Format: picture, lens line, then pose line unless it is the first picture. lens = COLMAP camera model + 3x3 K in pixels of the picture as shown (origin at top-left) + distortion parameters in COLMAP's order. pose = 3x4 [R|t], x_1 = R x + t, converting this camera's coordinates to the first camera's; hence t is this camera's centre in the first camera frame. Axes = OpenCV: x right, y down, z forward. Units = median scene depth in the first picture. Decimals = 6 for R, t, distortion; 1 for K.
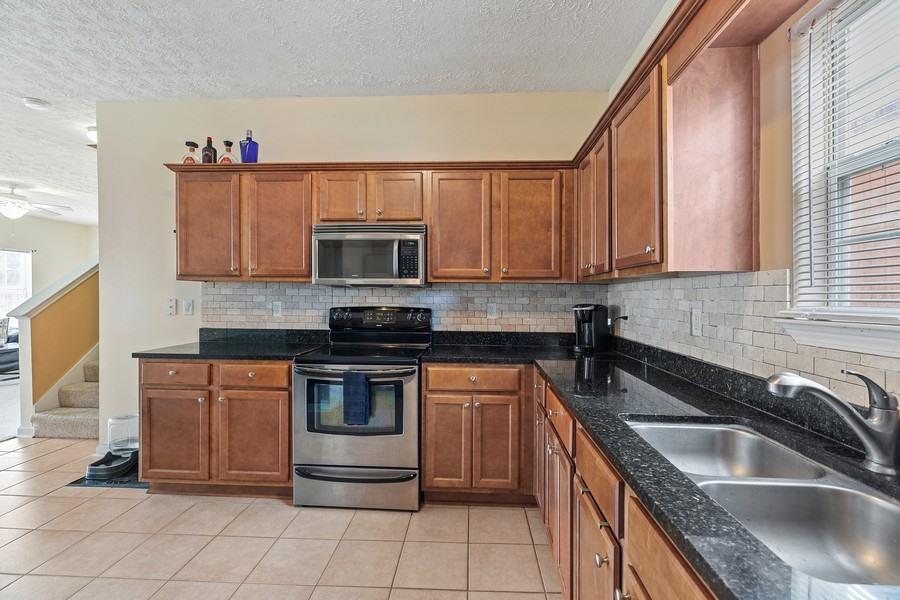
lens RADIAL K [[408.7, 0, 450.0], [0, 408.7, 300.0], [0, 0, 1]] dist [0.000233, -0.000001]
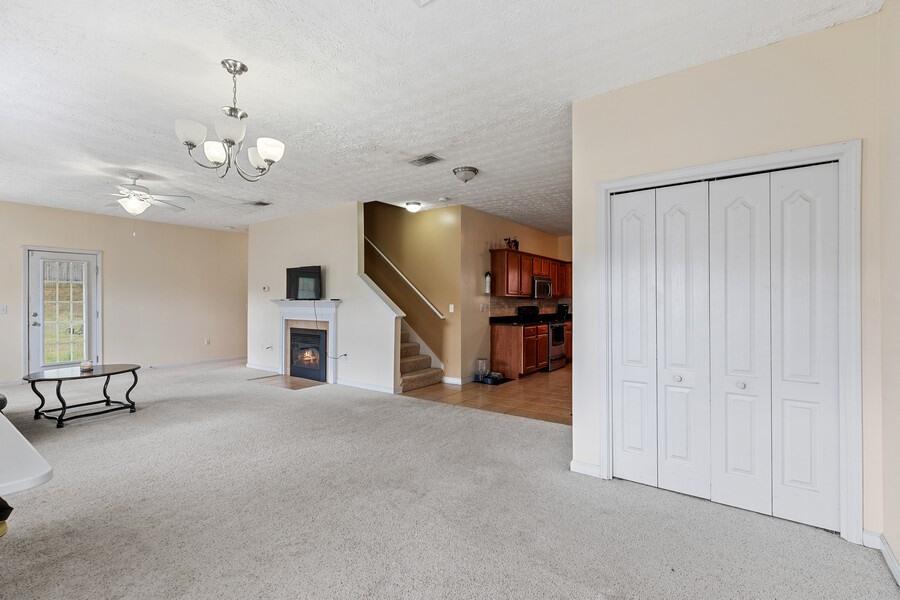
lens RADIAL K [[408.7, 0, 450.0], [0, 408.7, 300.0], [0, 0, 1]] dist [0.000233, -0.000001]
pose [[0.541536, -0.002792, 0.840673, -2.746602], [0.008982, 0.999957, -0.002465, -0.021281], [-0.840630, 0.008886, 0.541537, -0.009960]]
